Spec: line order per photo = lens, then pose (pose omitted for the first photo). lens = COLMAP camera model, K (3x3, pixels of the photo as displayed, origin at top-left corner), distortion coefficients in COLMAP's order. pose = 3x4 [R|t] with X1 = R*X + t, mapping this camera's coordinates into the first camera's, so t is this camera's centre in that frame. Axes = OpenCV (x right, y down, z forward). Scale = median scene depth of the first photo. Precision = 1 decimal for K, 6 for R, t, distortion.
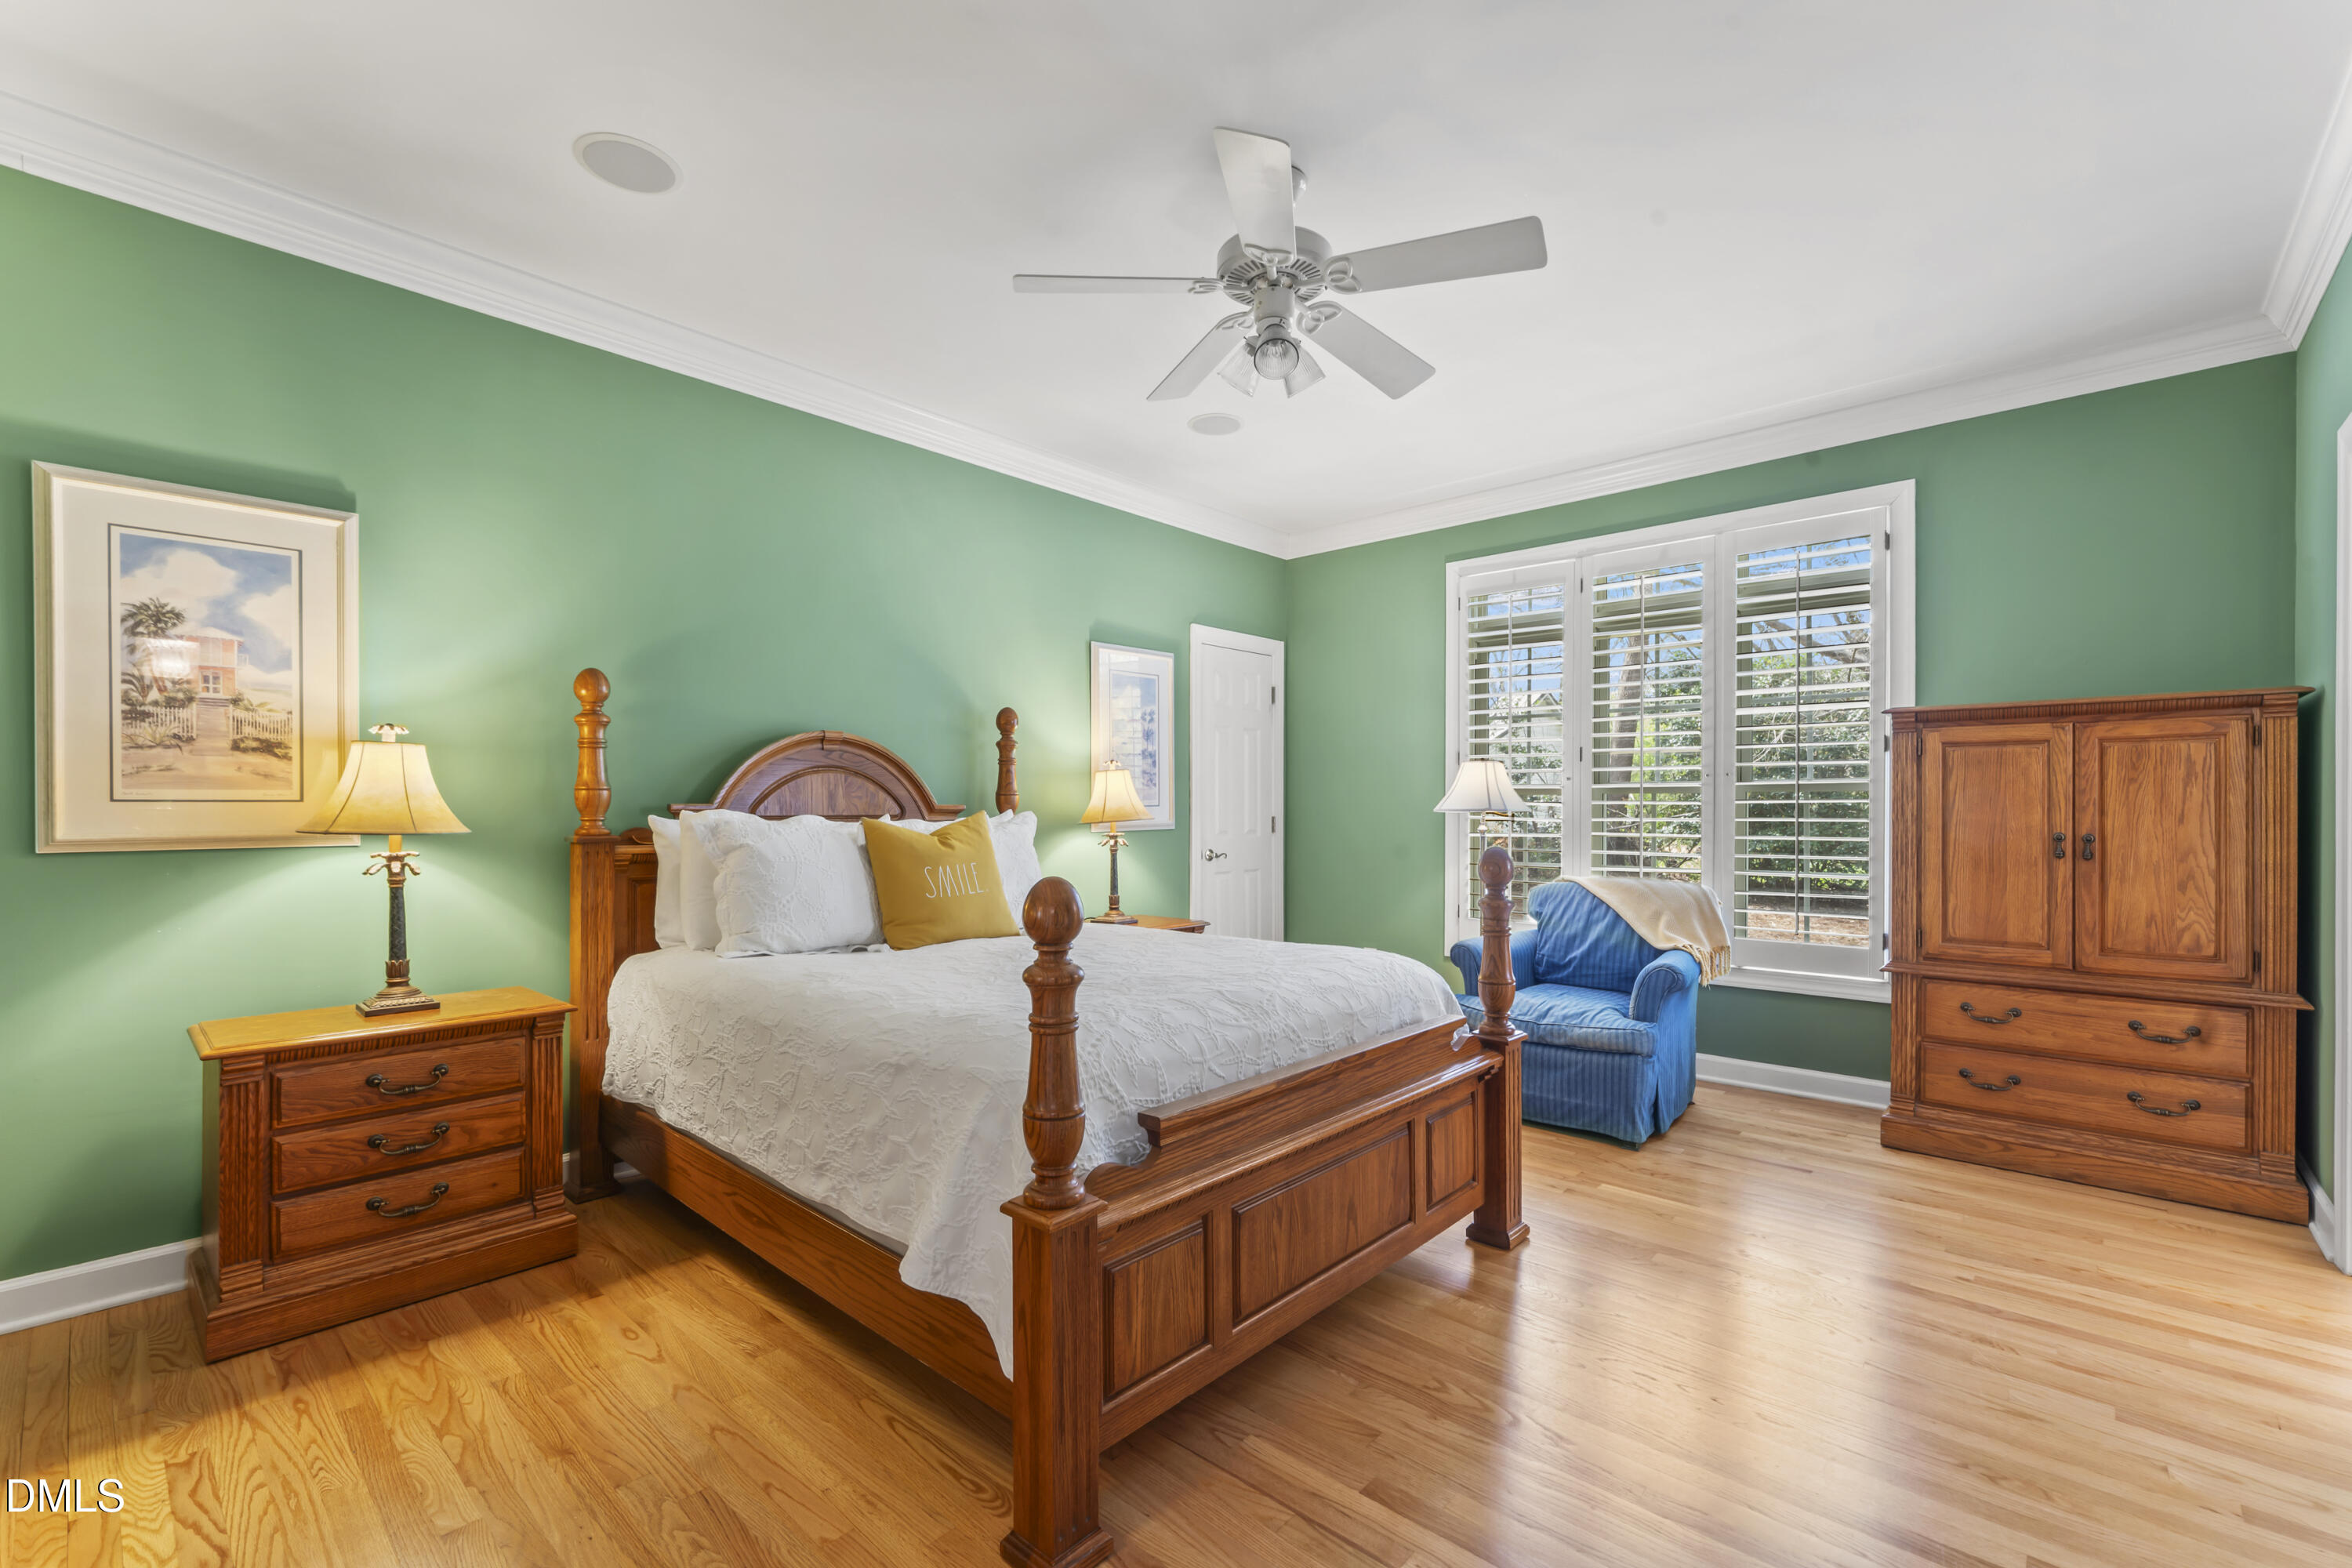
lens RADIAL K [[994.5, 0, 1164.3], [0, 994.5, 808.2], [0, 0, 1]] dist [-0.003701, 0.000372]
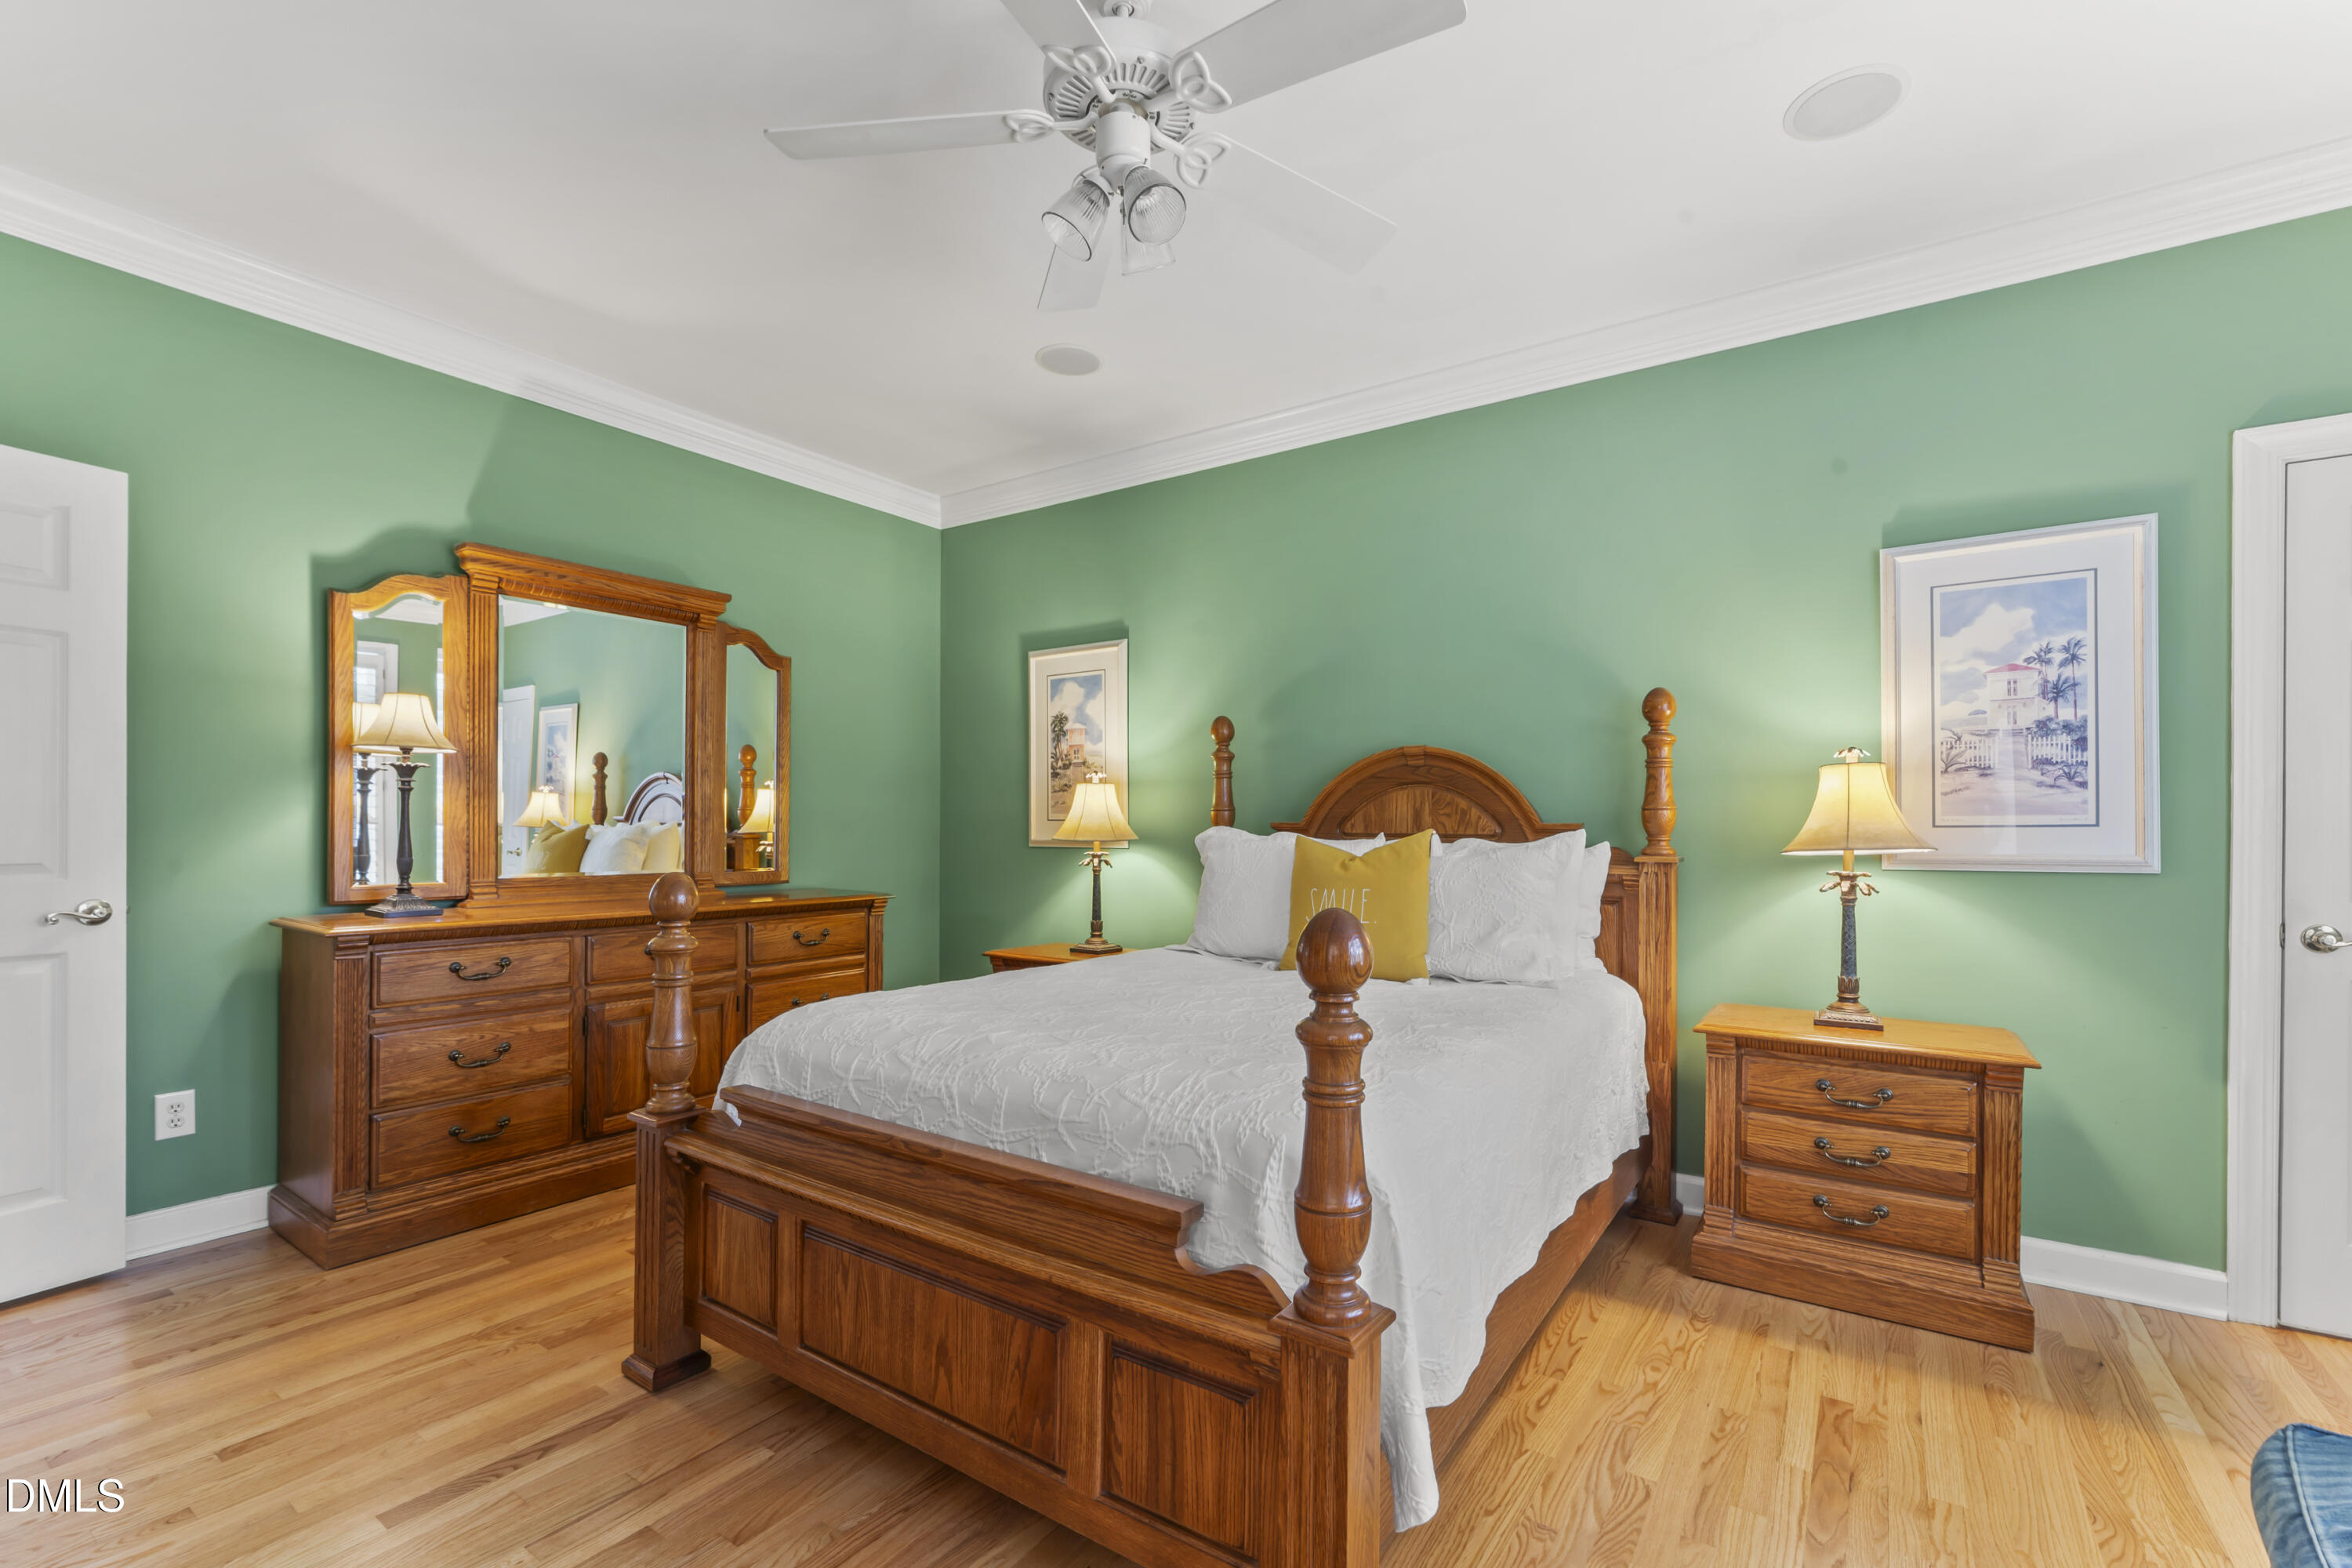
lens RADIAL K [[994.5, 0, 1187.0], [0, 994.5, 824.7], [0, 0, 1]] dist [-0.003701, 0.000372]
pose [[0.154562, 0.000406, -0.987983, 0.501075], [-0.006498, 0.999979, -0.000606, 0.000348], [0.987962, 0.006514, 0.154561, 0.553542]]
